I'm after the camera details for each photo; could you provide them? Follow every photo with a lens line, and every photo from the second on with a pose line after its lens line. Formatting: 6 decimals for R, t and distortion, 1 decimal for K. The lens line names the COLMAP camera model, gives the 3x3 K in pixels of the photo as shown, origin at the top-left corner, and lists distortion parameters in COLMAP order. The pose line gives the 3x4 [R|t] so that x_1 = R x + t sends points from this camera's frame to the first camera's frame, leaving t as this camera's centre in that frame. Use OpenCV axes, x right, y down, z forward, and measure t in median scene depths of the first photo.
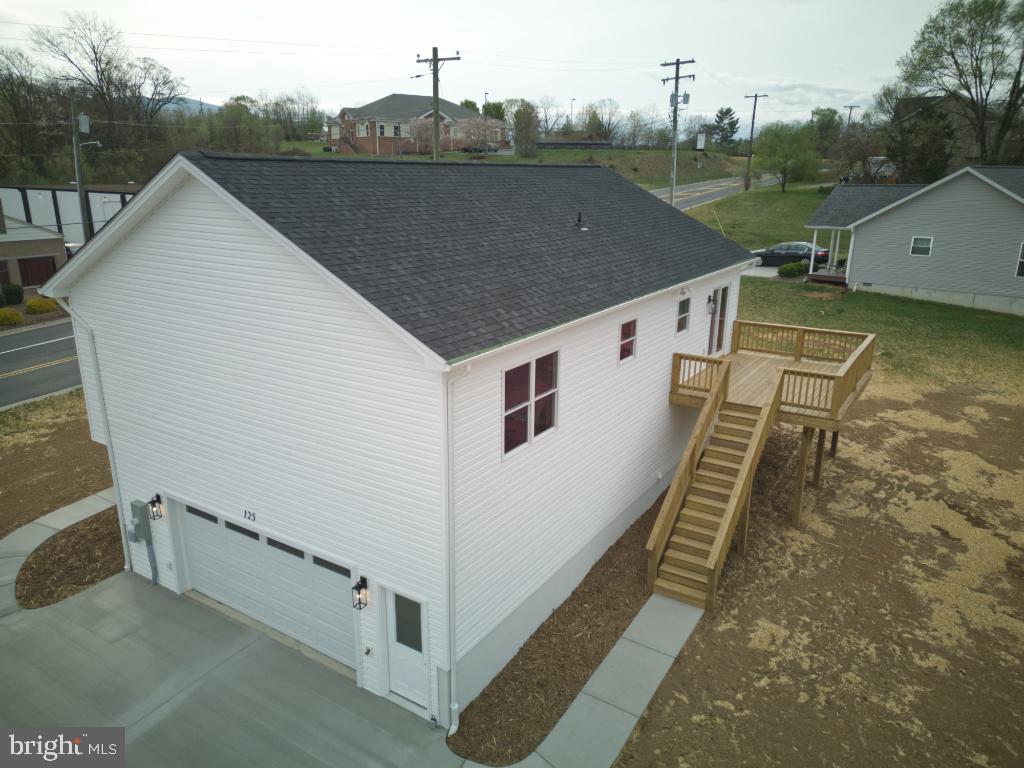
lens RADIAL K [[720.8, 0, 509.2], [0, 720.8, 384.6], [0, 0, 1]] dist [0.065855, -0.064259]
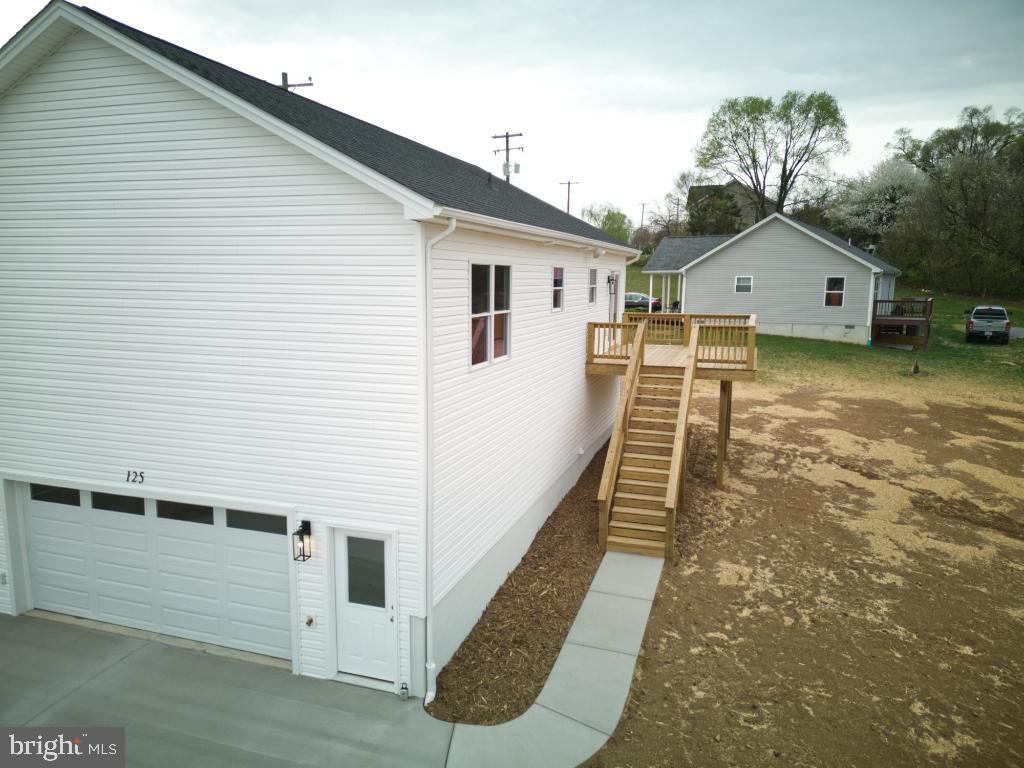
lens RADIAL K [[720.8, 0, 509.2], [0, 720.8, 384.6], [0, 0, 1]] dist [0.065855, -0.064259]
pose [[0.968527, -0.033590, 0.246632, -0.142388], [0.066428, 0.989796, -0.126061, 0.187776], [-0.239881, 0.138477, 0.960875, 0.120168]]
